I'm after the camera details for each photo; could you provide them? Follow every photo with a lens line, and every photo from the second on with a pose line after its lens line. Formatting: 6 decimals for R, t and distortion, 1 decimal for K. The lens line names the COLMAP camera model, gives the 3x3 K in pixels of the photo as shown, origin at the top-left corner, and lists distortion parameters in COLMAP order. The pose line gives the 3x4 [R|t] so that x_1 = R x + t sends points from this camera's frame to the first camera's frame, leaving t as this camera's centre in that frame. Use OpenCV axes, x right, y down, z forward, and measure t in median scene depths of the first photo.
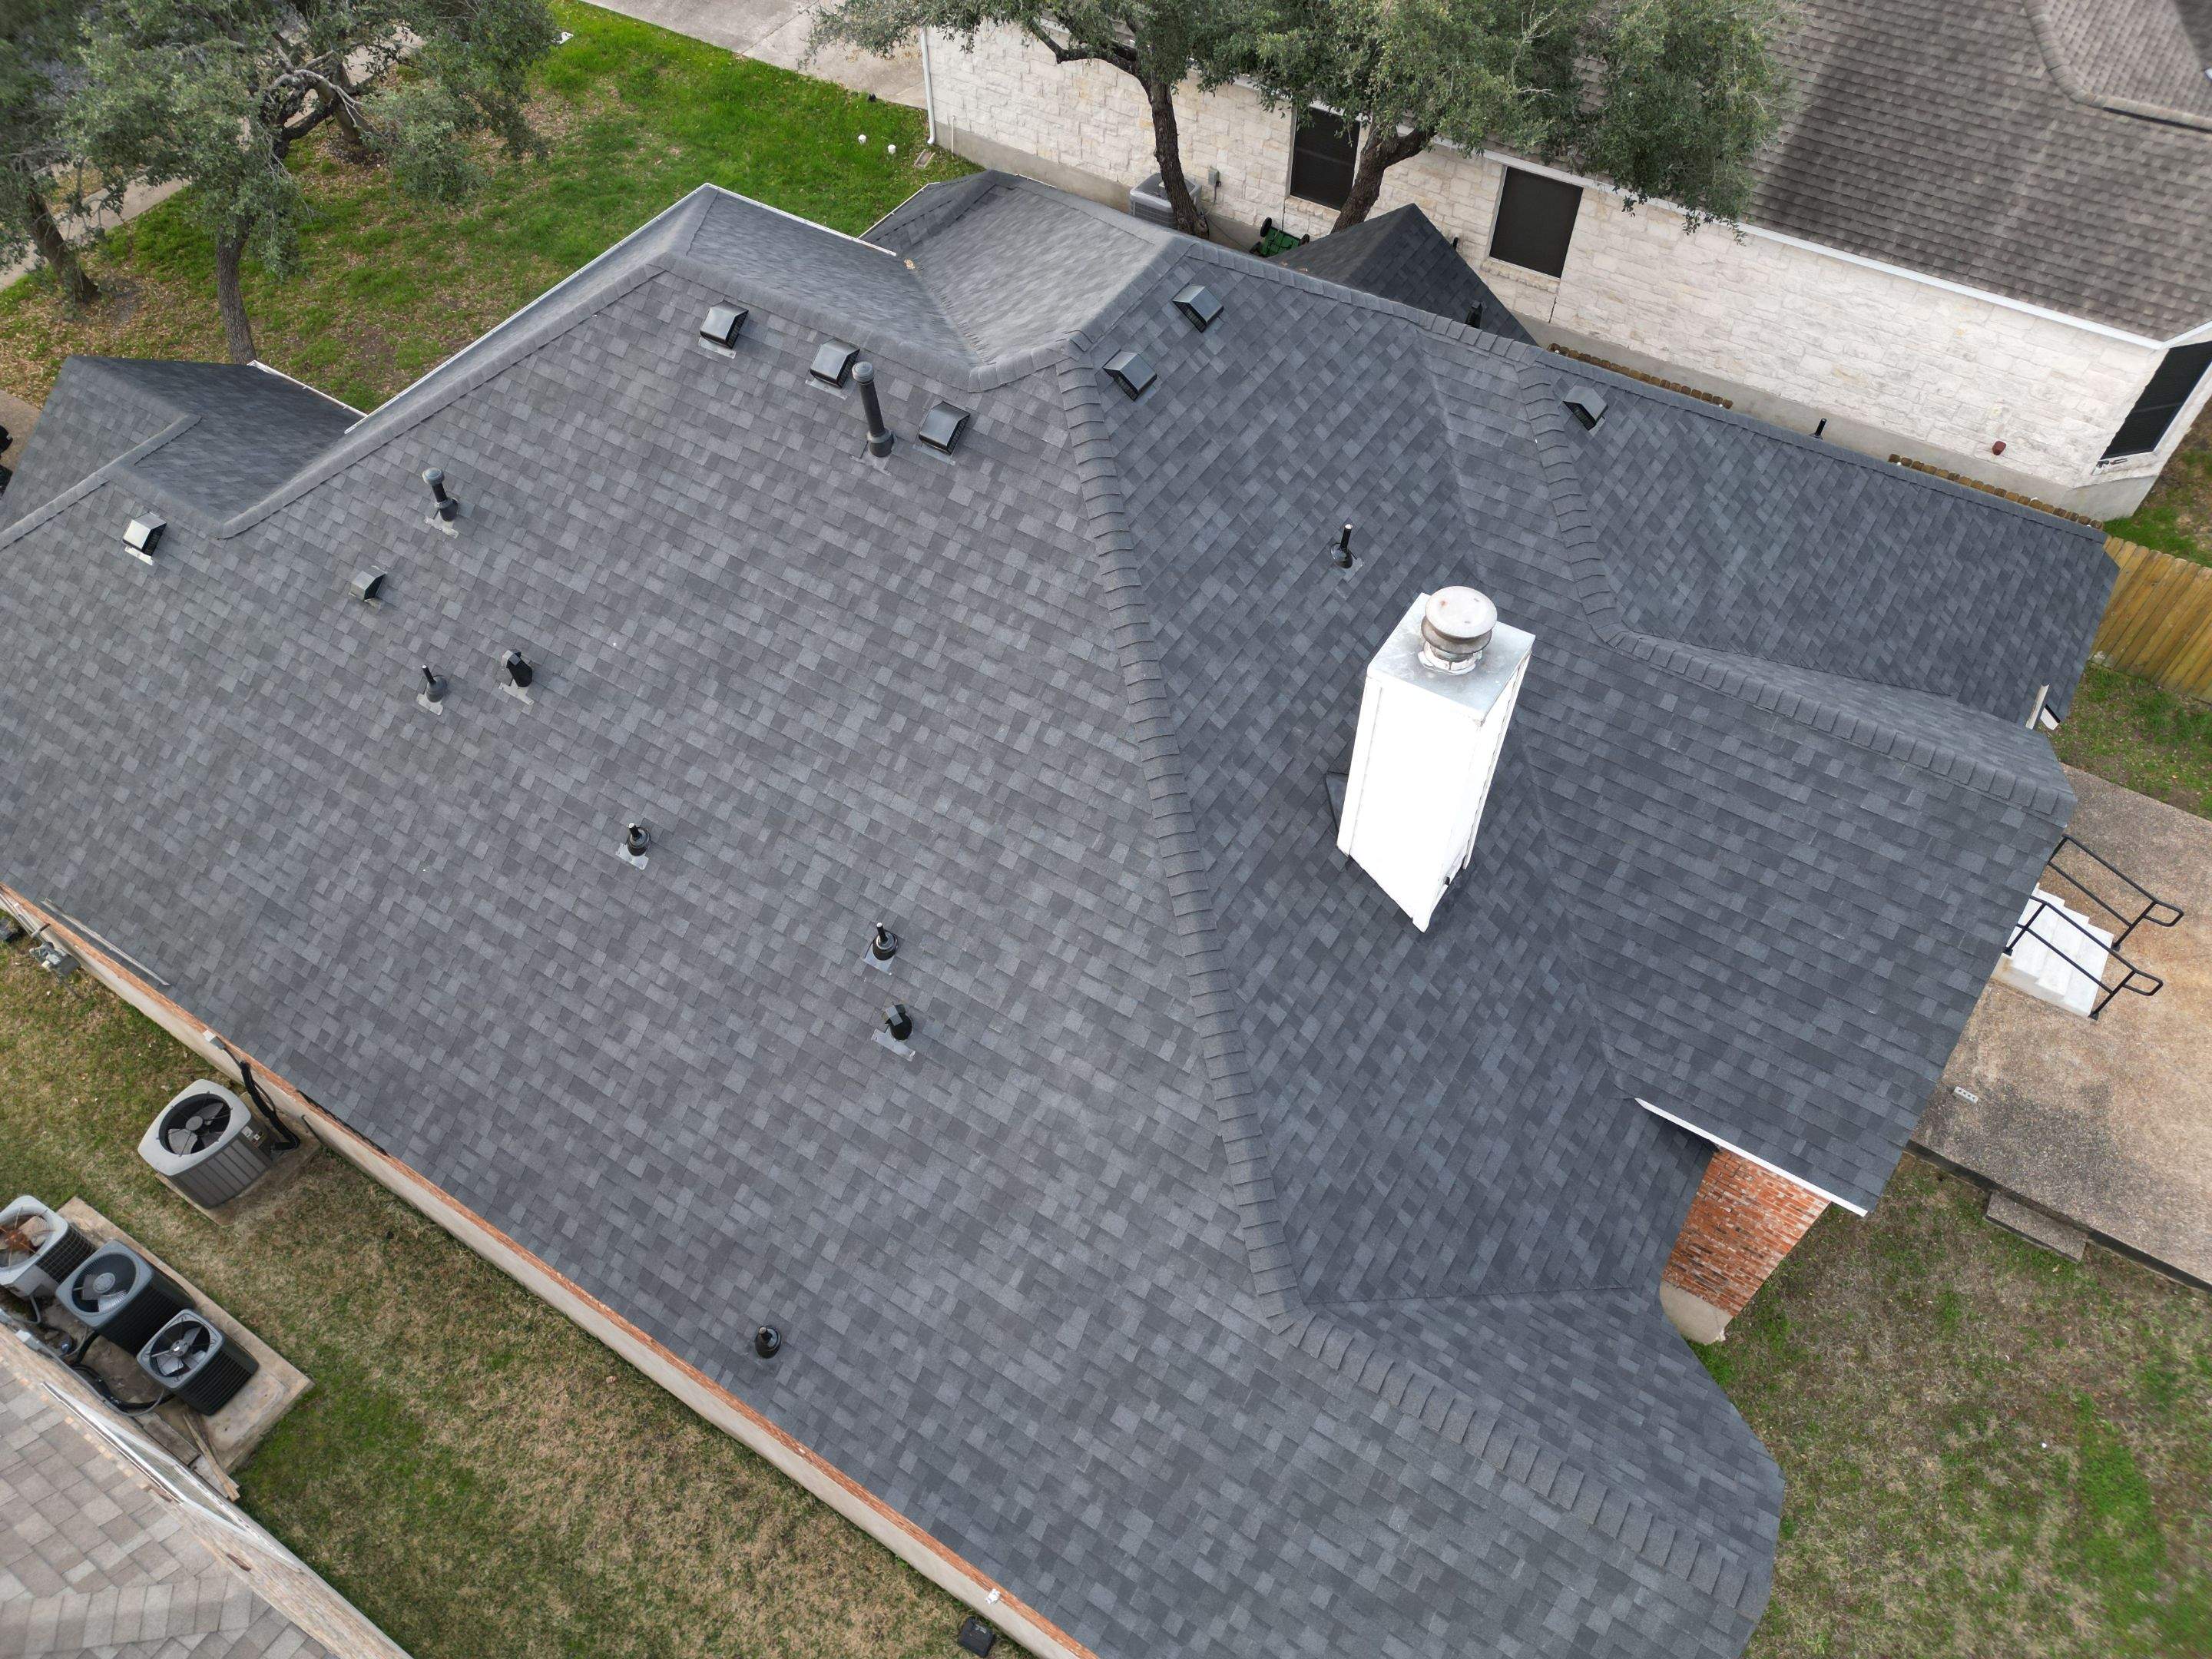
lens RADIAL K [[1539.8, 0, 1100.2], [0, 1539.8, 826.4], [0, 0, 1]] dist [0.077343, -0.075609]
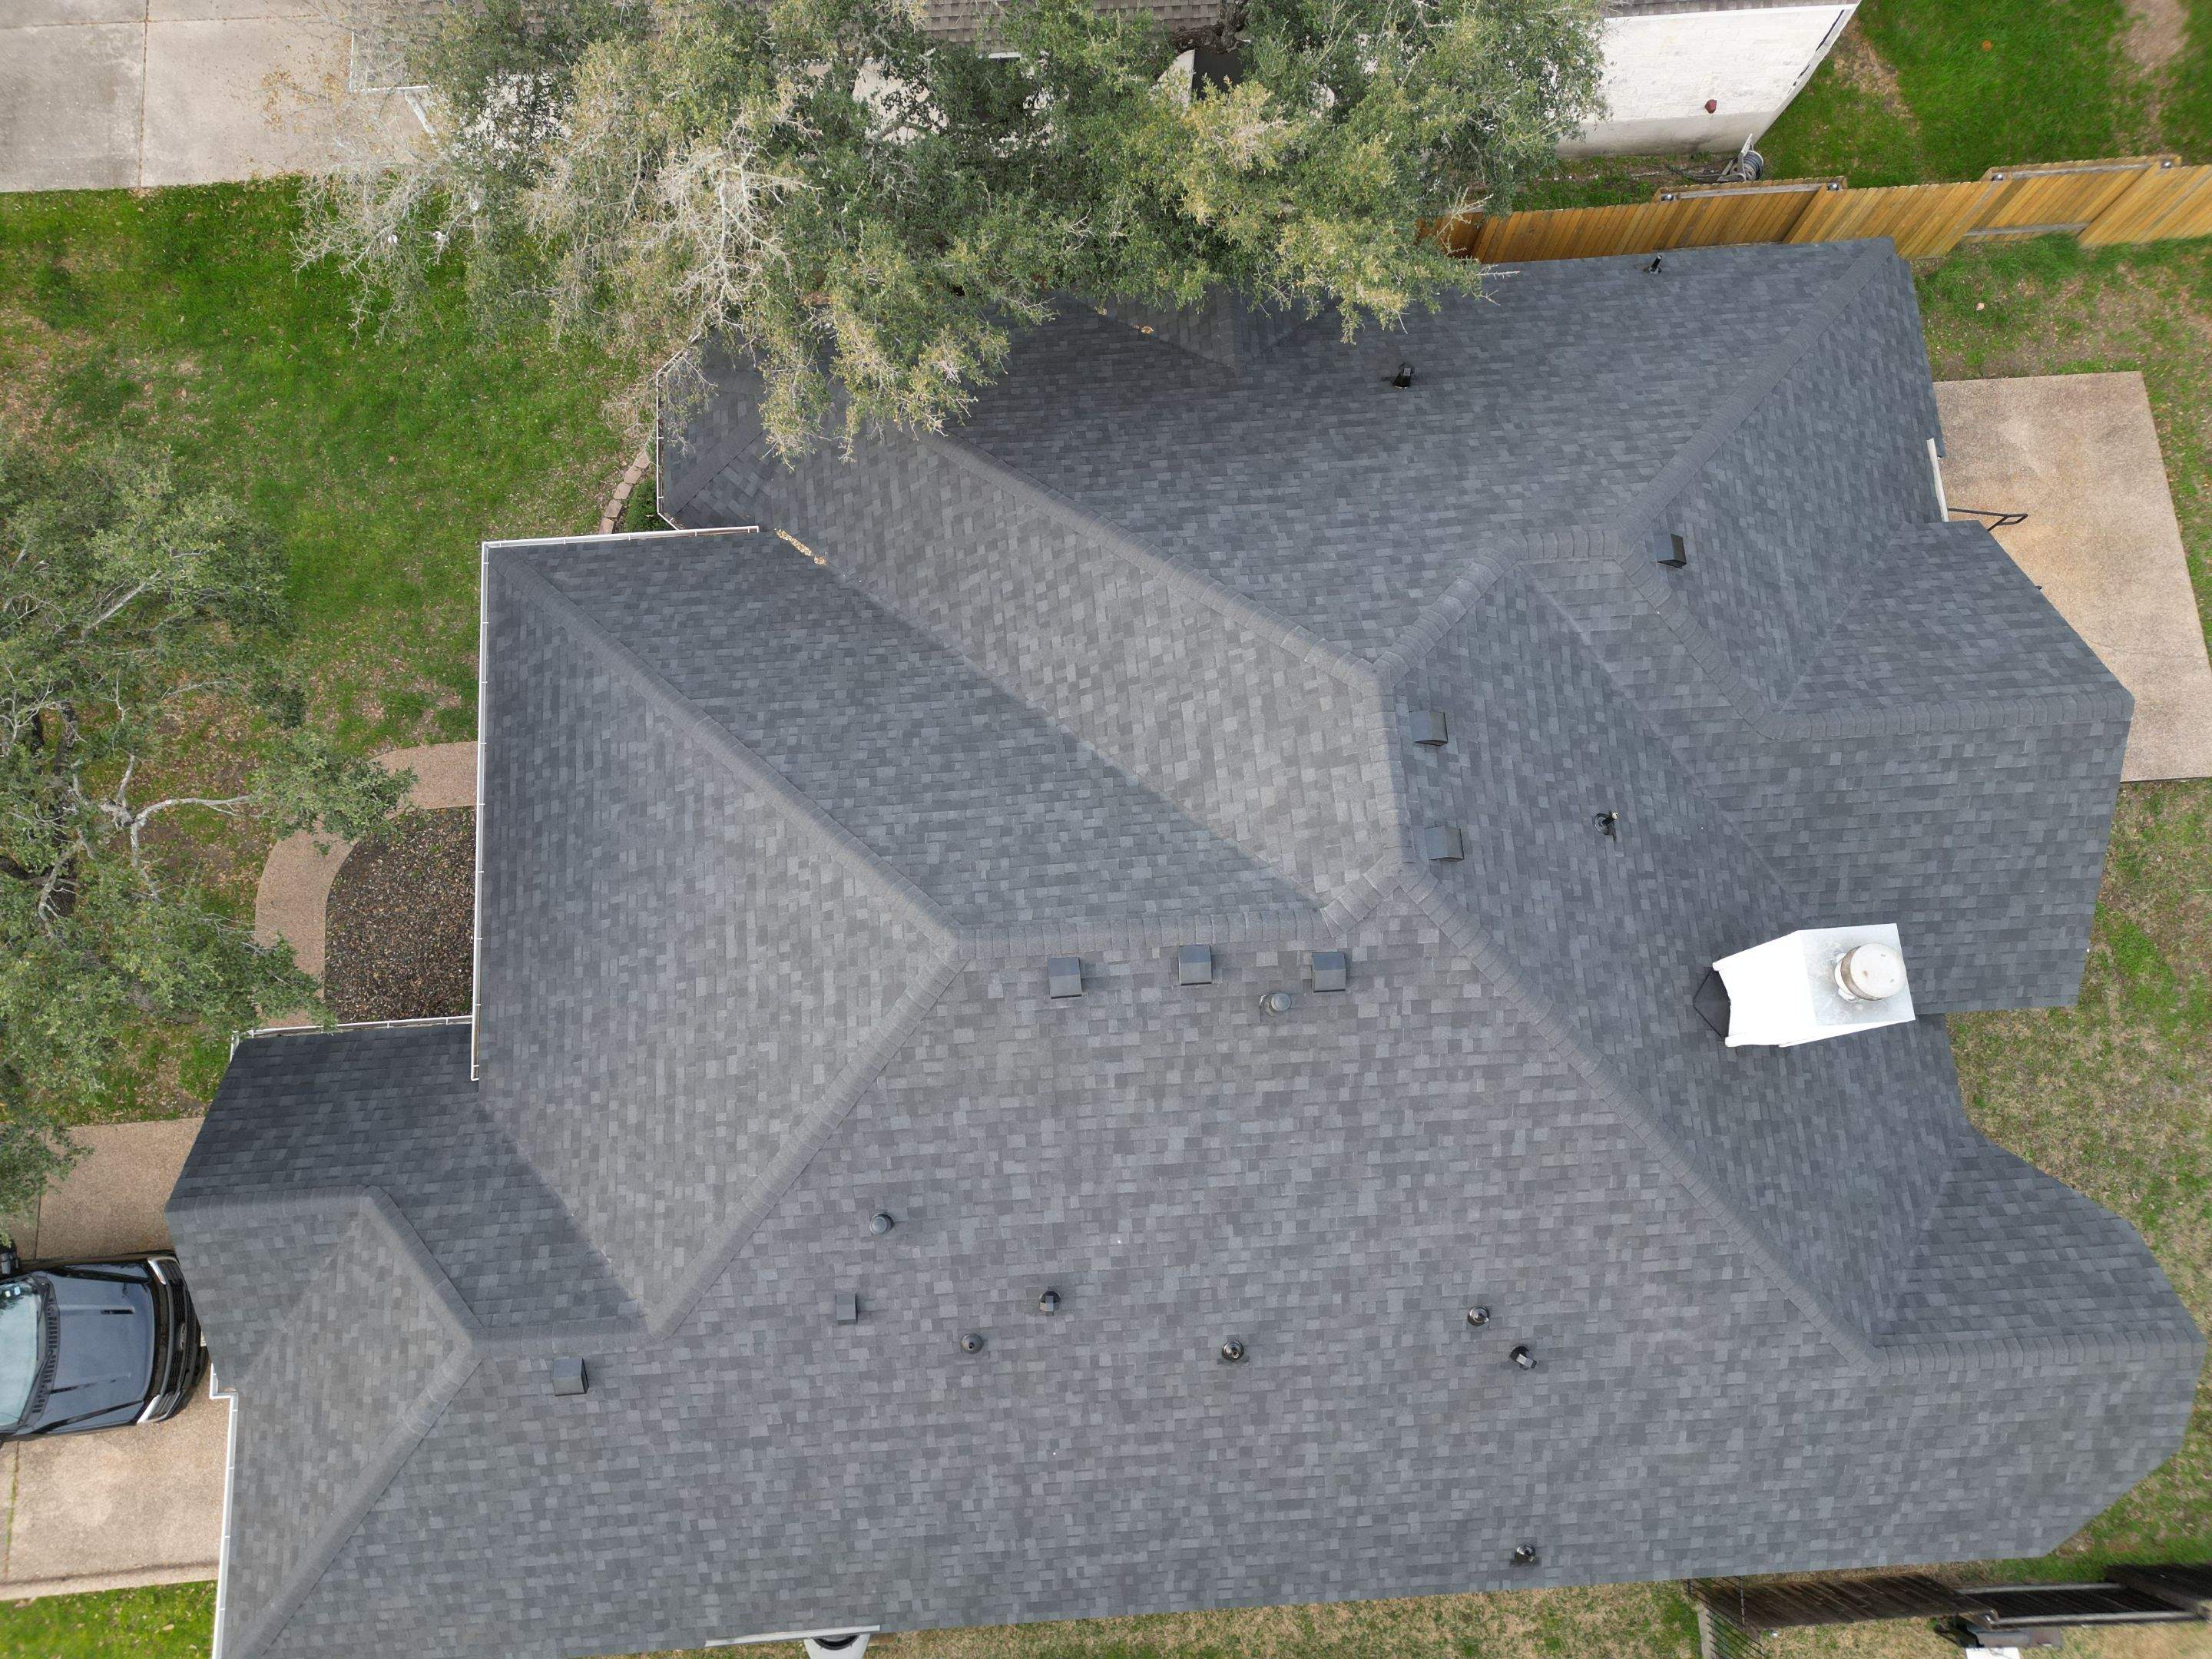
lens RADIAL K [[1539.8, 0, 1094.4], [0, 1539.8, 824.1], [0, 0, 1]] dist [0.077343, -0.075609]
pose [[0.806324, -0.573703, 0.143897, -0.326271], [0.460753, 0.761796, 0.455383, -0.899068], [-0.370875, -0.300885, 0.878590, 0.114527]]
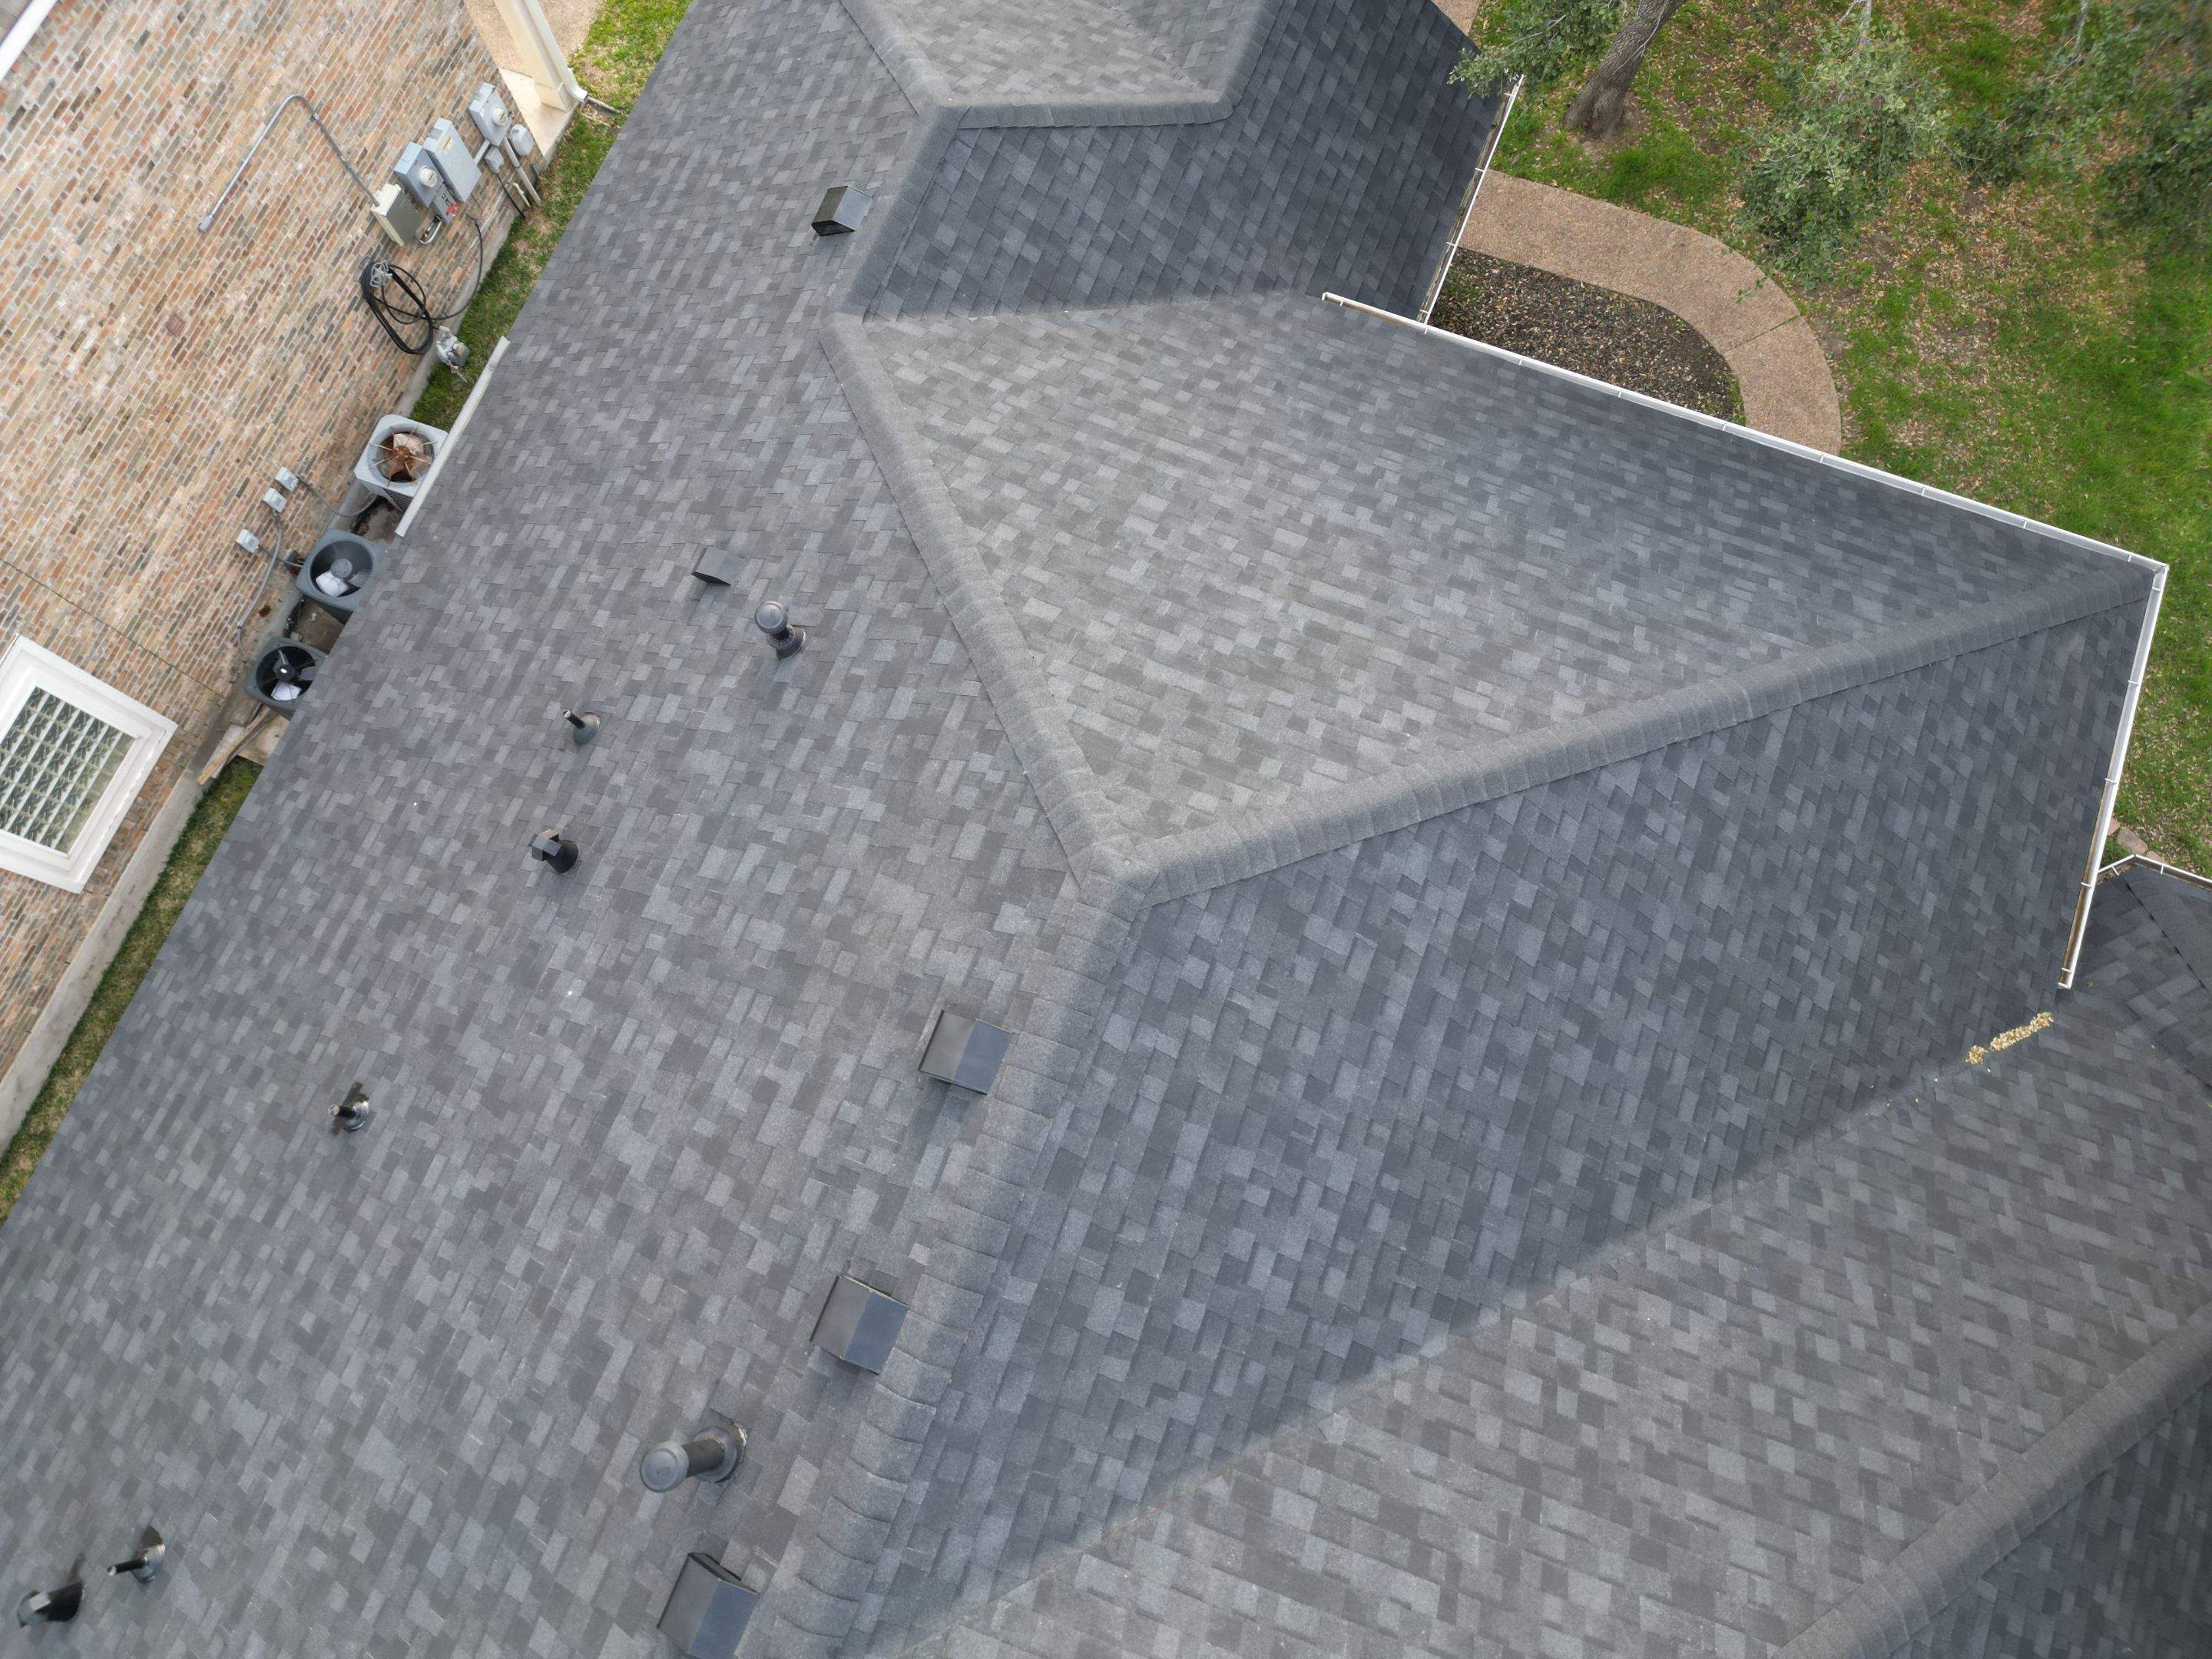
lens RADIAL K [[1539.8, 0, 1107.7], [0, 1539.8, 828.4], [0, 0, 1]] dist [0.077343, -0.075609]
pose [[0.191494, 0.950282, -0.245547, -0.184409], [-0.771320, 0.300412, 0.561086, -0.689246], [0.606956, 0.081951, 0.790499, 0.646397]]
